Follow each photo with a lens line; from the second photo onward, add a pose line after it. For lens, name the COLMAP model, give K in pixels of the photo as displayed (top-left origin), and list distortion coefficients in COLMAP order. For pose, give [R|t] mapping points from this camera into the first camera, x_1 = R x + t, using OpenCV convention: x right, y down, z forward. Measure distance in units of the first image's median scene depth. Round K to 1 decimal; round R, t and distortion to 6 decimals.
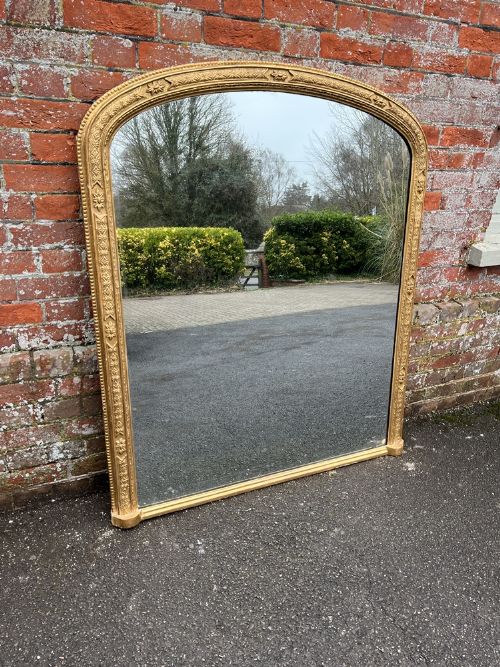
lens RADIAL K [[489.2, 0, 250.0], [0, 489.2, 333.5], [0, 0, 1]] dist [0.034469, -0.039841]
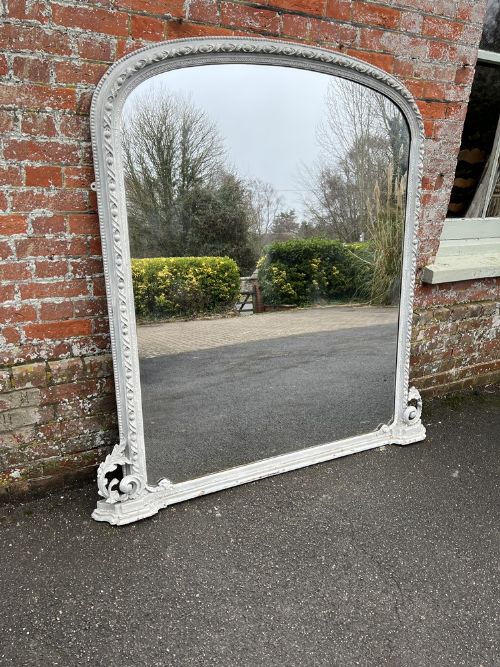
lens RADIAL K [[494.2, 0, 249.0], [0, 494.2, 331.7], [0, 0, 1]] dist [0.031636, -0.036313]
pose [[0.998338, -0.019250, 0.054312, -0.061838], [0.020990, 0.999278, -0.031663, 0.014213], [-0.053663, 0.032750, 0.998022, -0.215975]]
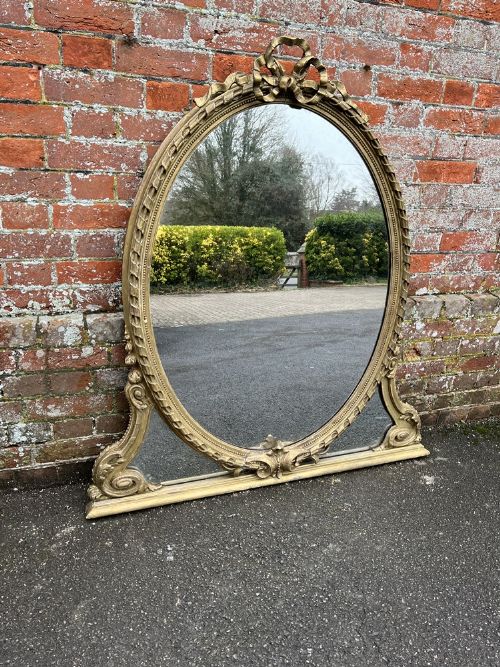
lens RADIAL K [[493.7, 0, 256.6], [0, 493.7, 331.7], [0, 0, 1]] dist [0.034809, -0.042043]
pose [[0.996249, 0.049031, -0.071297, 0.074650], [-0.049707, 0.998734, -0.007747, 0.032419], [0.070827, 0.011262, 0.997425, 0.099378]]
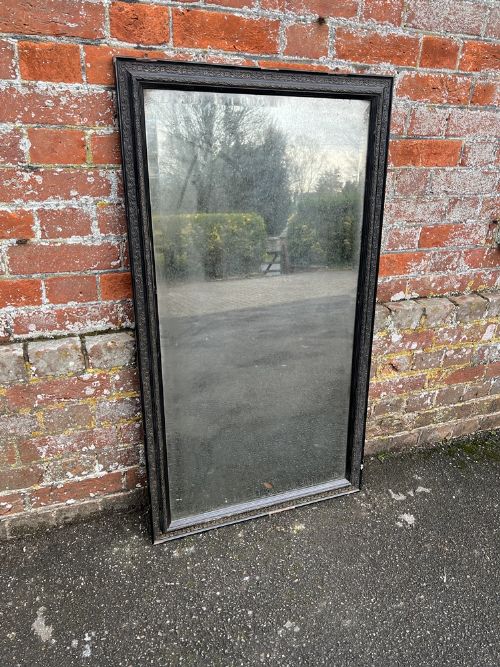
lens RADIAL K [[489.2, 0, 250.0], [0, 489.2, 333.5], [0, 0, 1]] dist [0.034469, -0.039841]
pose [[0.998028, 0.019056, -0.059803, 0.126442], [-0.017355, 0.999433, 0.028843, -0.024322], [0.060319, -0.027749, 0.997793, 0.255356]]
